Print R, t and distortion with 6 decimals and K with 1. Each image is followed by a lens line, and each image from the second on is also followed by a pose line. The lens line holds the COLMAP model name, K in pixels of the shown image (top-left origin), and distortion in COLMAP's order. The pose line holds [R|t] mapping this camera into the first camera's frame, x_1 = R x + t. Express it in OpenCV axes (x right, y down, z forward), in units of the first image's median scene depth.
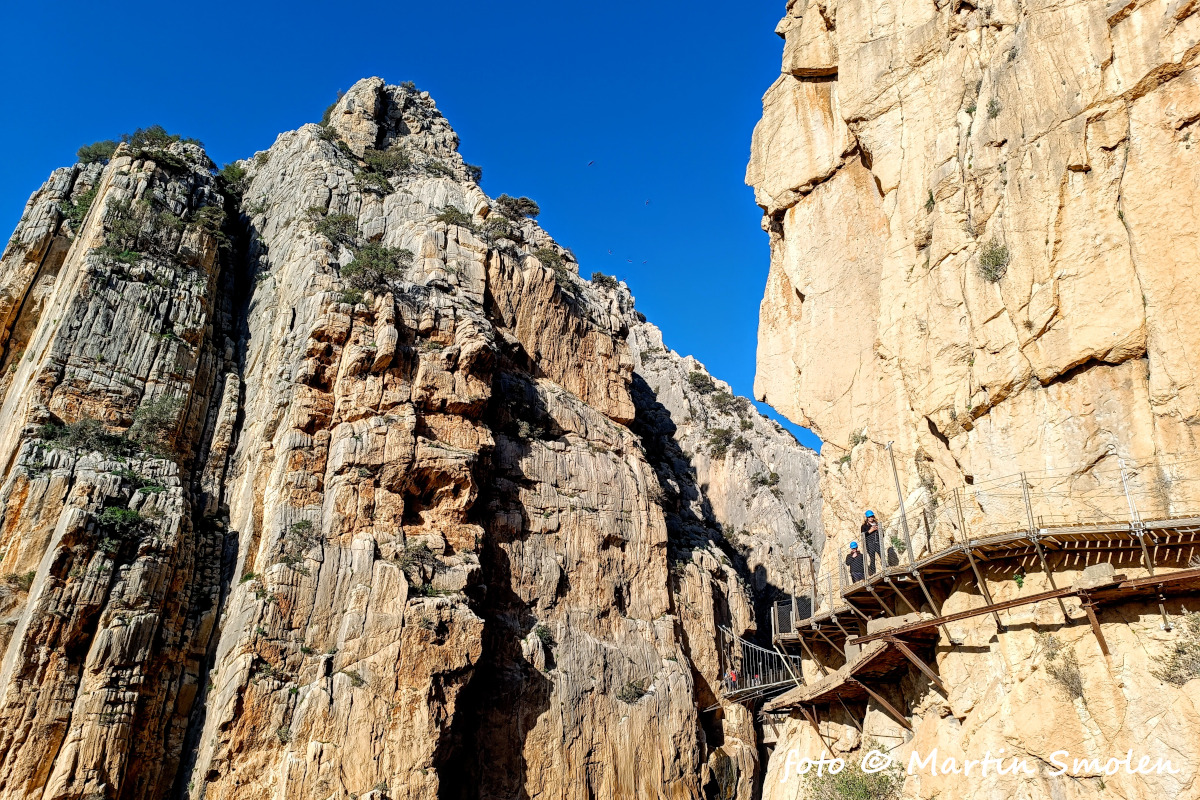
lens RADIAL K [[851.5, 0, 597.3], [0, 851.5, 404.2], [0, 0, 1]] dist [0.006869, -0.012047]
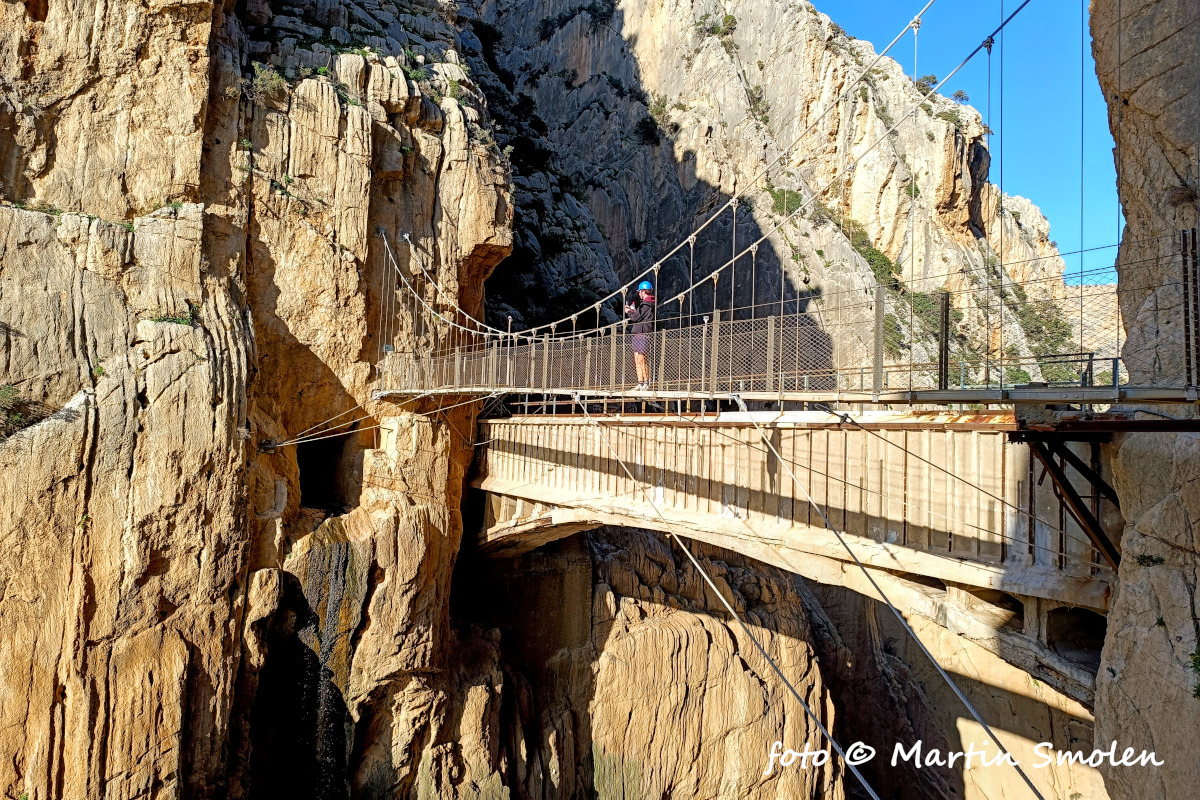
lens RADIAL K [[851.5, 0, 605.8], [0, 851.5, 402.9], [0, 0, 1]] dist [0.006869, -0.012047]
pose [[0.999786, 0.018144, 0.009954, 0.255508], [-0.020667, 0.900455, 0.434458, 0.155267], [-0.001081, -0.434571, 0.900637, 0.606227]]
